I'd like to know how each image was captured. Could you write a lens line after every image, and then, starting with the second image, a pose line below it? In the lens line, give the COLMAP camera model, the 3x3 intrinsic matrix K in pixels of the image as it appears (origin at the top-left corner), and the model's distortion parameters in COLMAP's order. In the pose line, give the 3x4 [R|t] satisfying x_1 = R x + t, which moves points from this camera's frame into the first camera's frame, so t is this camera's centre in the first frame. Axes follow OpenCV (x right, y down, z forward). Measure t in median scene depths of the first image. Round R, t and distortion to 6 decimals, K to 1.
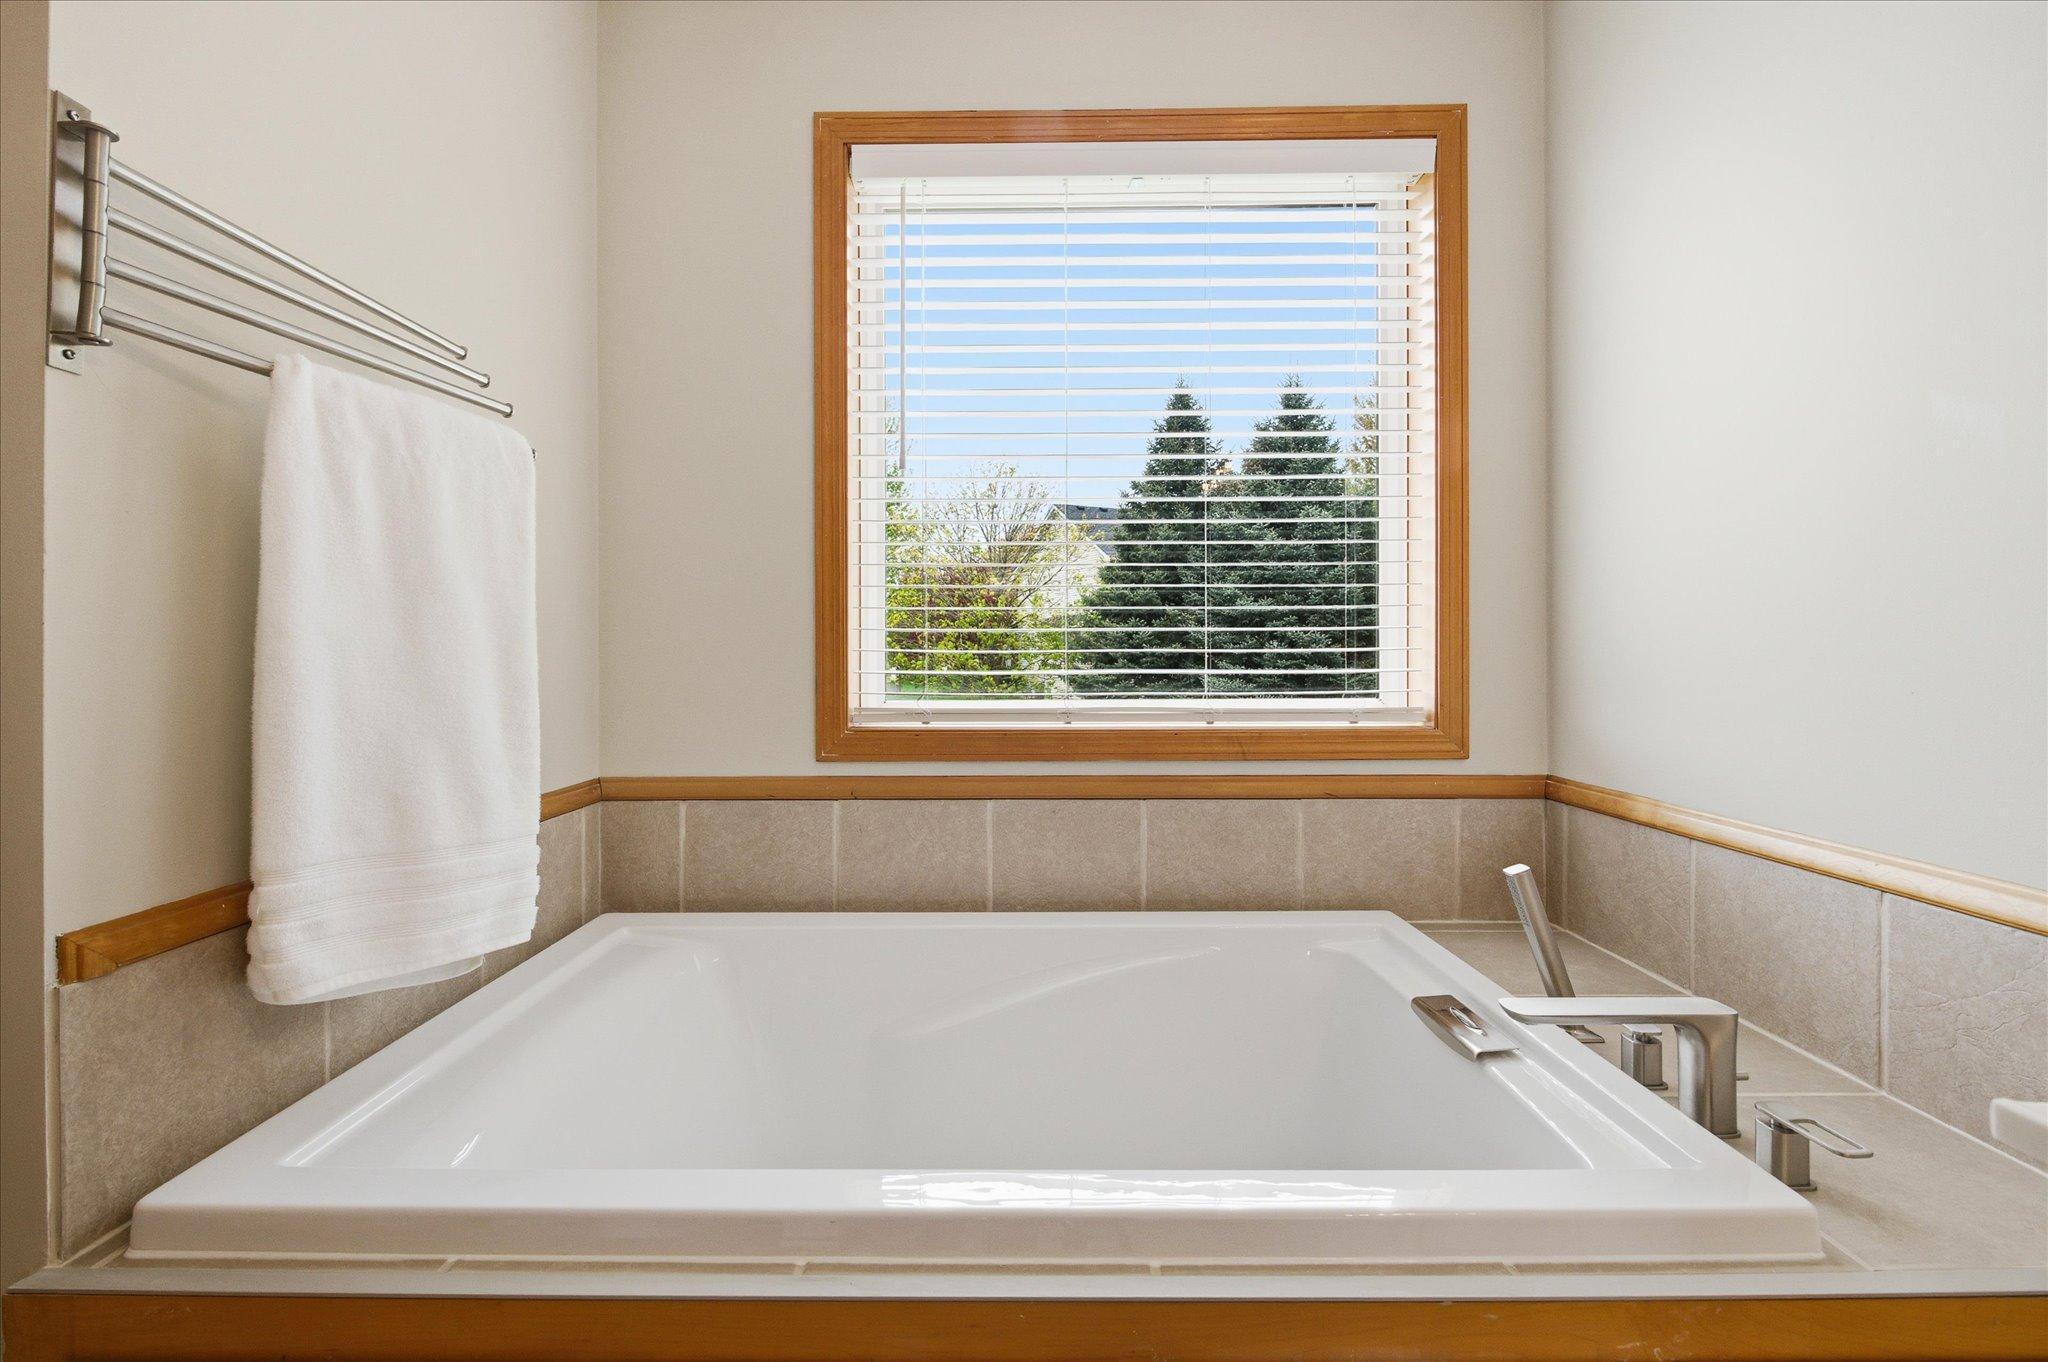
lens RADIAL K [[799.6, 0, 1019.1], [0, 799.6, 667.3], [0, 0, 1]] dist [-0.002994, -0.000437]
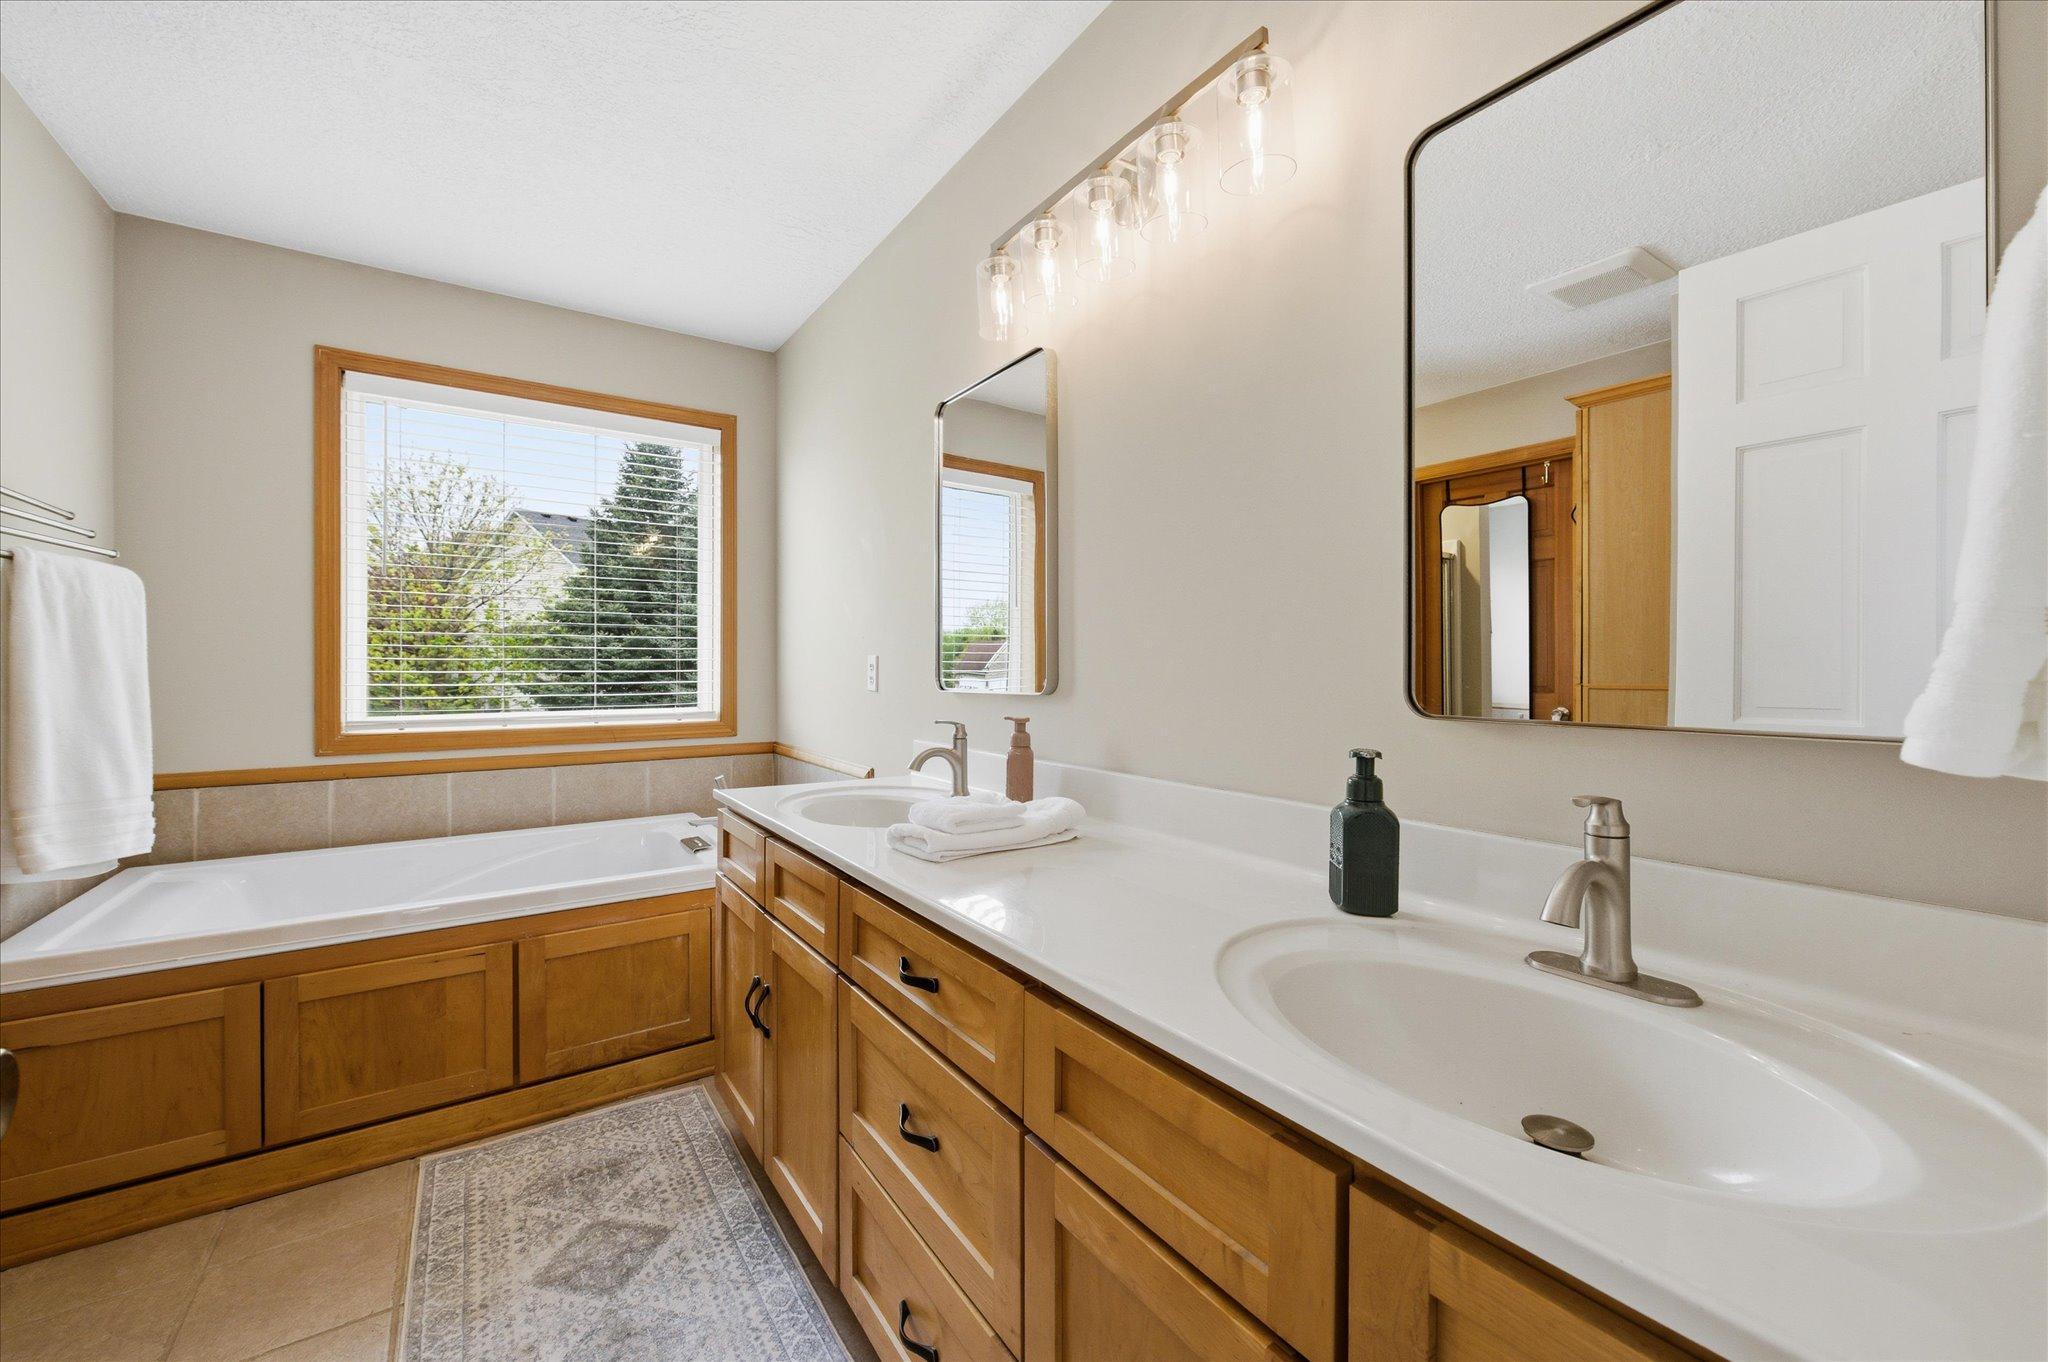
lens RADIAL K [[799.6, 0, 1019.1], [0, 799.6, 667.3], [0, 0, 1]] dist [-0.002994, -0.000437]
pose [[0.823122, 0.002186, 0.567860, -0.005176], [0.002351, 0.999971, -0.007257, -0.042846], [-0.567859, 0.007309, 0.823093, -1.072442]]
